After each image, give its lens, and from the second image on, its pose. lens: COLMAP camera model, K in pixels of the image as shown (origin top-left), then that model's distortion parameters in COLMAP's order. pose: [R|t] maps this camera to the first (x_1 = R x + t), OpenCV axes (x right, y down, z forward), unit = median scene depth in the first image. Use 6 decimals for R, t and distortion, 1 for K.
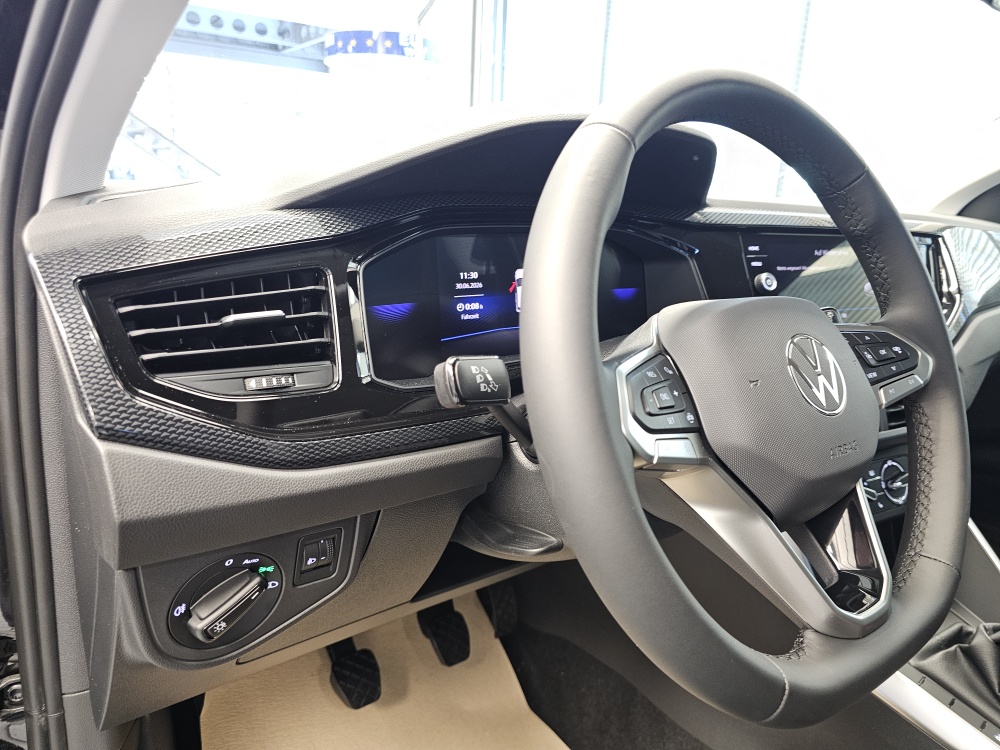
lens RADIAL K [[695.0, 0, 499.6], [0, 695.0, 370.5], [0, 0, 1]] dist [0.062265, -0.075619]
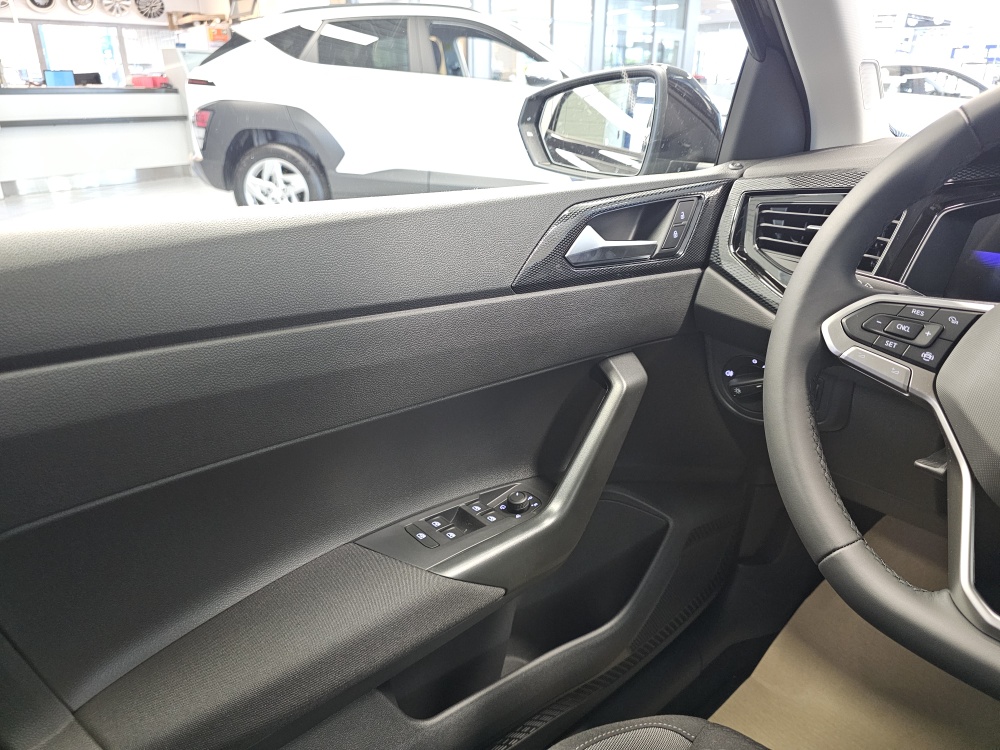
lens RADIAL K [[682.8, 0, 500.0], [0, 682.8, 375.0], [0, 0, 1]] dist [-0.004937, -0.001066]
pose [[0.091501, 0.347369, -0.933254, 0.813553], [-0.253514, 0.914432, 0.315508, -0.050699], [0.962994, 0.207723, 0.171734, 0.064414]]
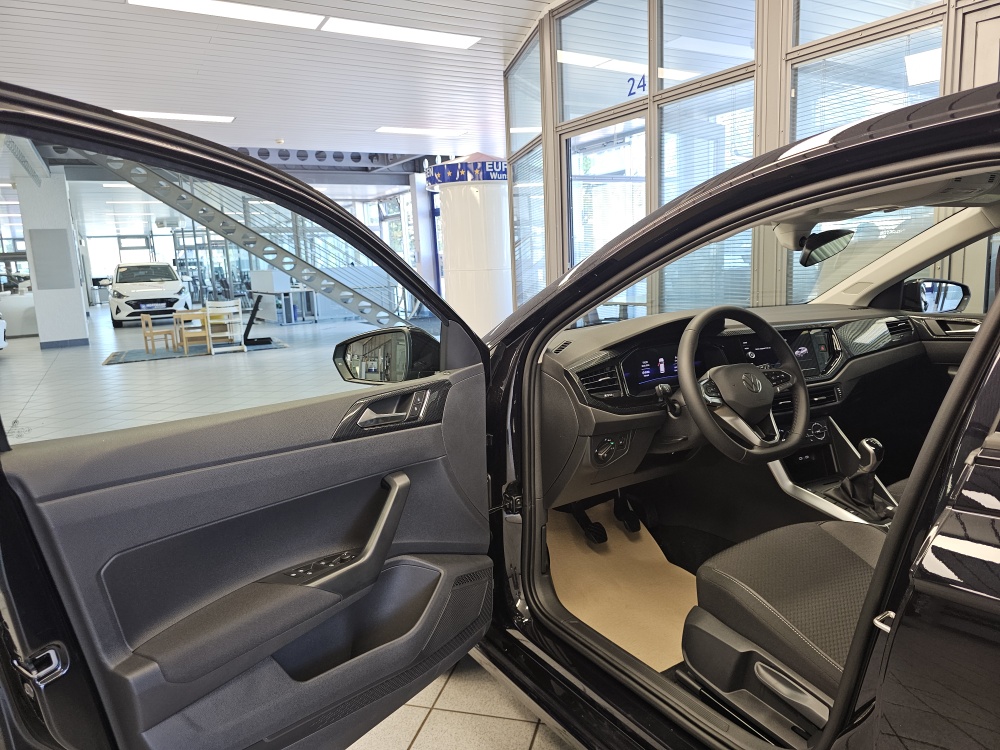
lens RADIAL K [[695.0, 0, 499.6], [0, 695.0, 370.5], [0, 0, 1]] dist [0.062265, -0.075619]
pose [[0.993719, -0.075904, -0.082224, -0.439791], [0.067663, 0.992809, -0.098754, 0.160885], [0.089129, 0.092570, 0.991709, -2.129212]]
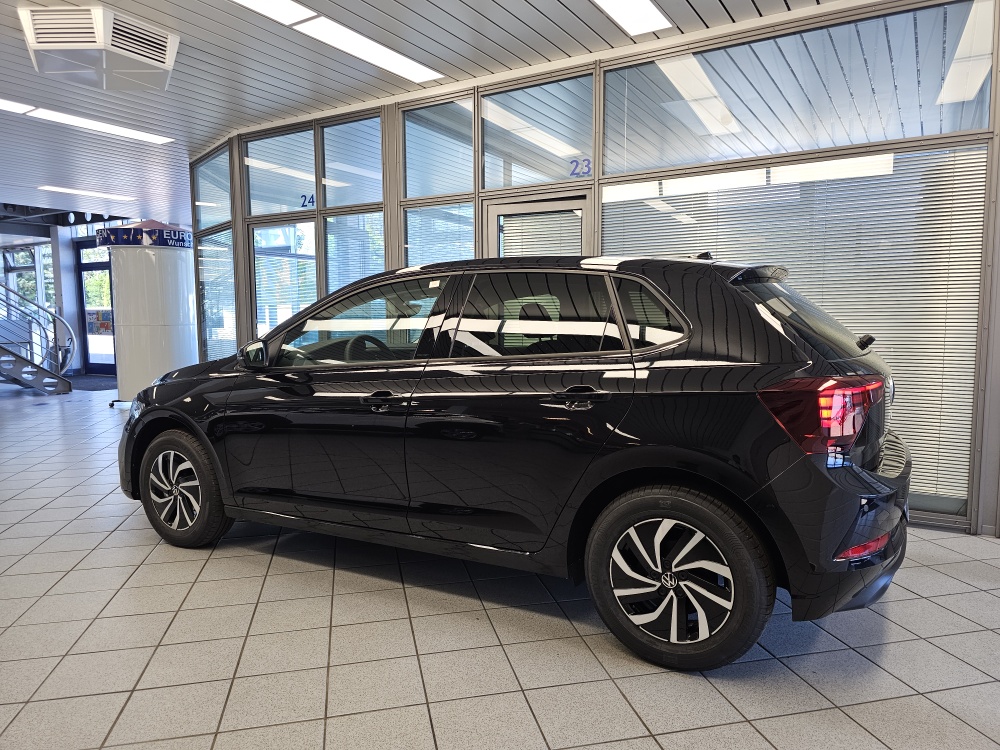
lens RADIAL K [[693.8, 0, 525.5], [0, 693.8, 373.5], [0, 0, 1]] dist [0.030790, -0.002389]
pose [[0.902124, -0.080997, 0.423807, -1.060235], [0.151066, 0.979346, -0.134391, 1.024619], [-0.404169, 0.185260, 0.895727, -5.130112]]
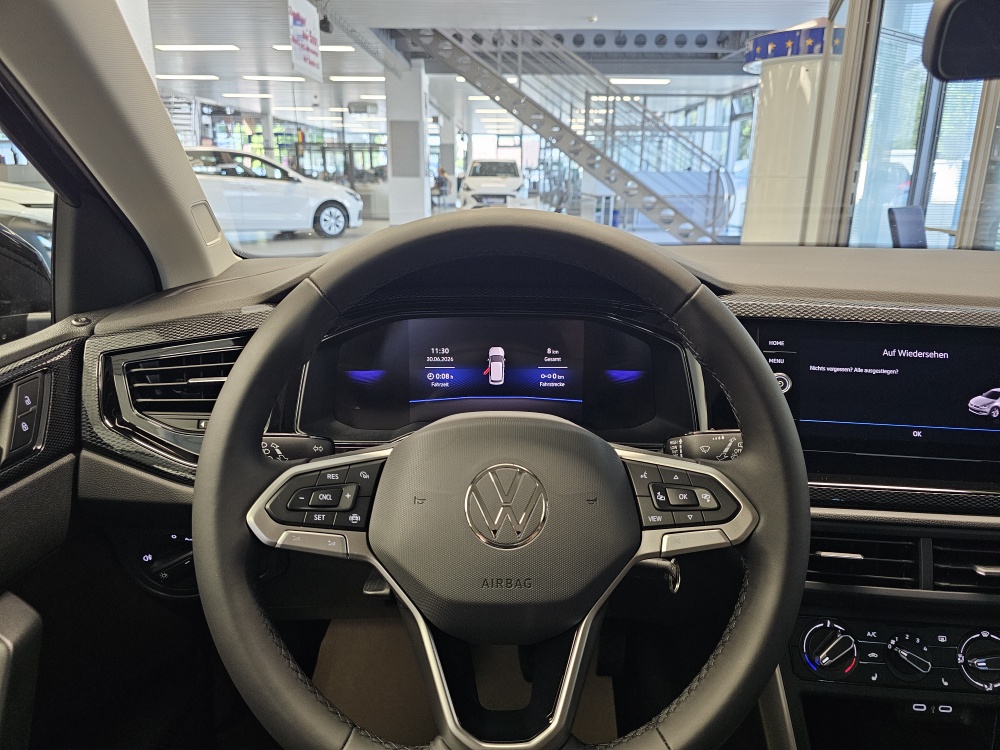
lens RADIAL K [[679.0, 0, 500.0], [0, 679.0, 375.0], [0, 0, 1]] dist [0.055667, -0.069877]
pose [[0.822411, 0.127352, -0.554456, 0.688222], [-0.120256, 0.991515, 0.049366, -0.164908], [0.556038, 0.026077, 0.830748, 0.094883]]
